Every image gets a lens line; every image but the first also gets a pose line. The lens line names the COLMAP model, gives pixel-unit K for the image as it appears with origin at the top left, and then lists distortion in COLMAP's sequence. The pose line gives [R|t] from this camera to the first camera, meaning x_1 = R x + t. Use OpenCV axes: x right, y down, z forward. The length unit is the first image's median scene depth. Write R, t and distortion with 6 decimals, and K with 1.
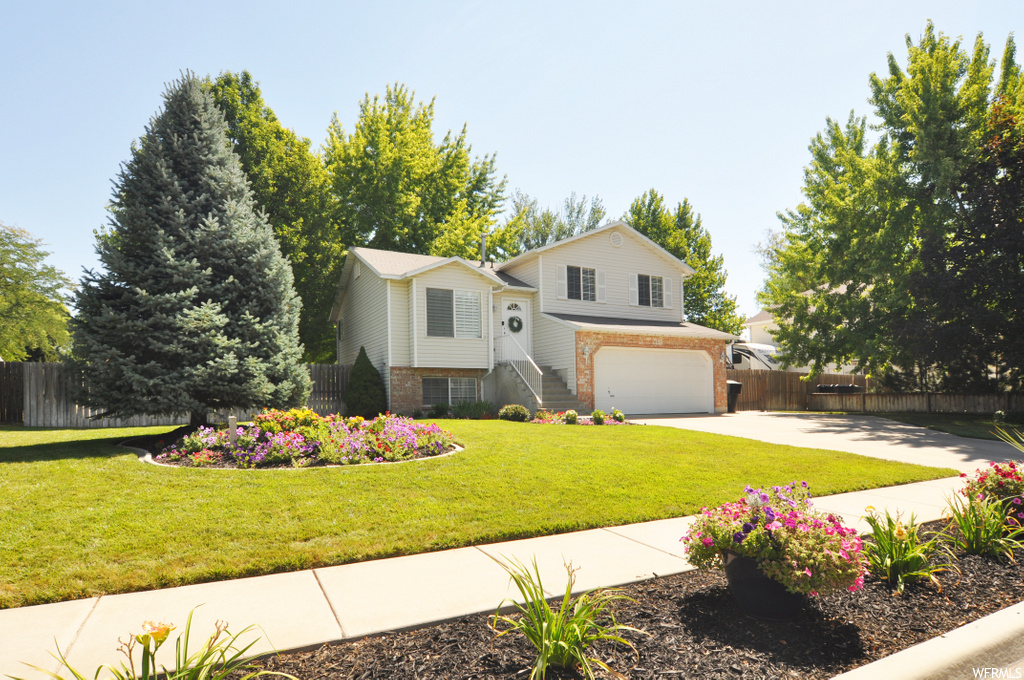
lens RADIAL K [[560.4, 0, 510.2], [0, 560.4, 369.1], [0, 0, 1]] dist [-0.026350, -0.000089]
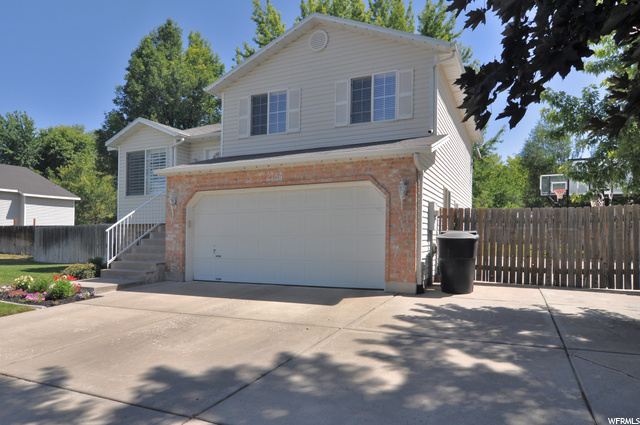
lens RADIAL K [[400.9, 0, 346.0], [0, 400.9, 213.5], [0, 0, 1]] dist [-0.005251, -0.000919]
pose [[0.626503, -0.040108, -0.778387, 0.609573], [0.040793, 0.998994, -0.018642, 0.006712], [0.778351, -0.020074, 0.627508, 0.680991]]
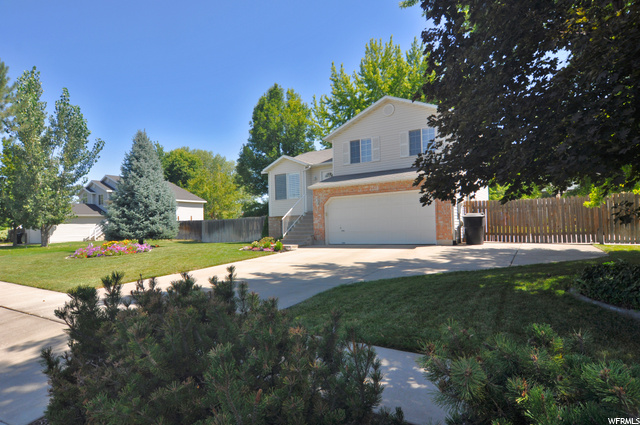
lens RADIAL K [[355.5, 0, 320.1], [0, 355.5, 195.6], [0, 0, 1]] dist [-0.018451, -0.000705]
pose [[0.485904, -0.084583, -0.869909, 0.815400], [0.069584, 0.995891, -0.057965, 0.006591], [0.871238, -0.032366, 0.489793, 0.433232]]
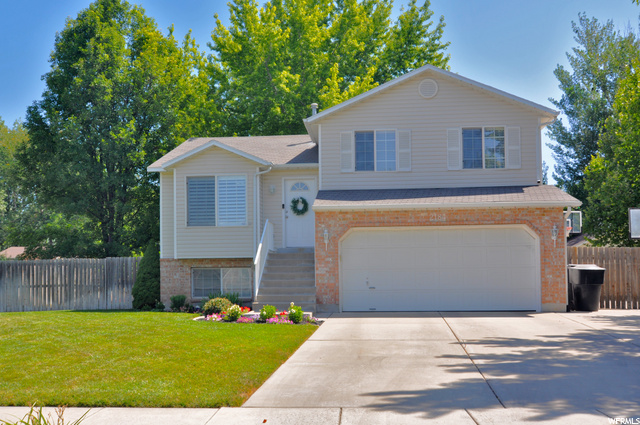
lens RADIAL K [[678.2, 0, 320.0], [0, 678.2, 212.5], [0, 0, 1]] dist [0.004053, -0.000465]
pose [[0.839388, -0.062571, -0.539919, 0.562161], [0.030794, 0.997231, -0.067694, 0.002811], [0.542660, 0.040195, 0.838990, 0.112338]]
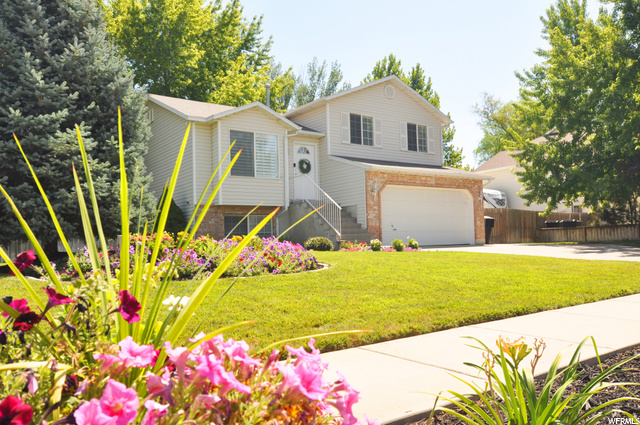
lens RADIAL K [[508.9, 0, 320.5], [0, 508.9, 203.4], [0, 0, 1]] dist [0.002401, -0.040694]
pose [[0.988822, -0.013321, 0.148508, -0.099738], [0.018270, 0.999321, -0.032010, 0.022574], [-0.147980, 0.034366, 0.988393, 0.015504]]
